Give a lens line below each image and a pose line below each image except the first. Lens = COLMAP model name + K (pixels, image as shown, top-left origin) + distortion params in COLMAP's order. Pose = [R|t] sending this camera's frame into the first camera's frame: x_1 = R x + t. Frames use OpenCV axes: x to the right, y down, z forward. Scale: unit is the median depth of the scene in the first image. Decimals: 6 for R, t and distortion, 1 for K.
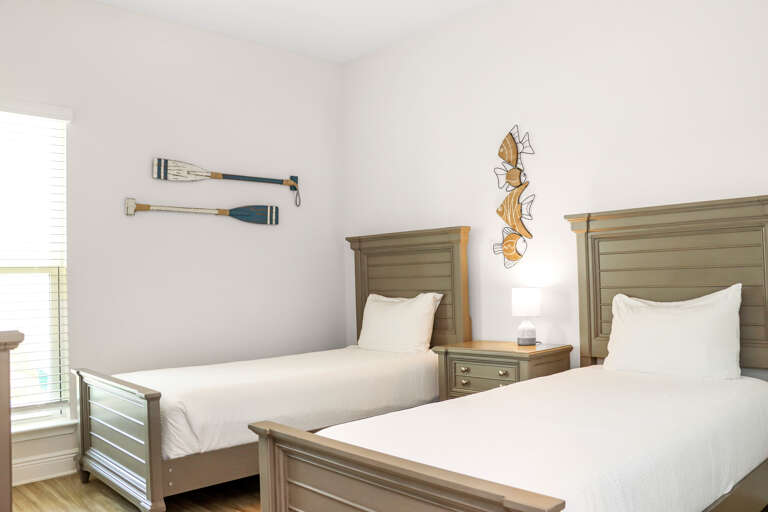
lens RADIAL K [[632.8, 0, 384.7], [0, 632.8, 257.6], [0, 0, 1]] dist [-0.098392, 0.008637]
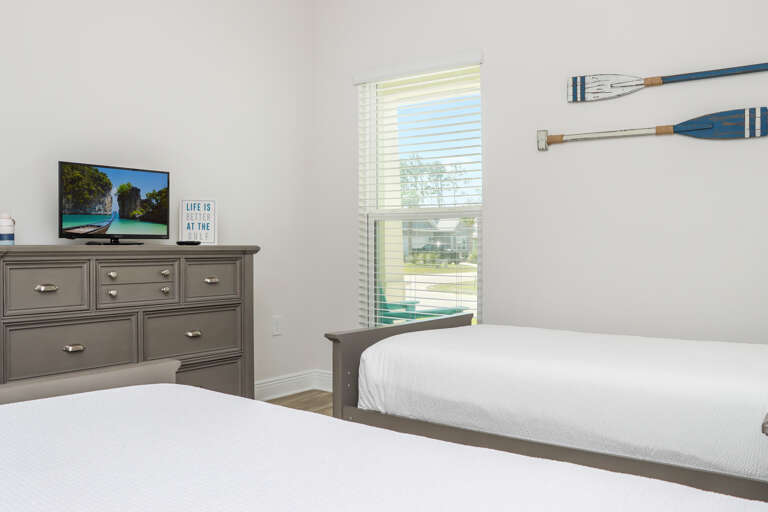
lens RADIAL K [[632.8, 0, 384.7], [0, 632.8, 252.2], [0, 0, 1]] dist [-0.098392, 0.008637]
pose [[0.201162, 0.036311, -0.978885, 0.398500], [0.025798, 0.998770, 0.042350, 0.031121], [0.979218, -0.033772, 0.199977, 0.570275]]
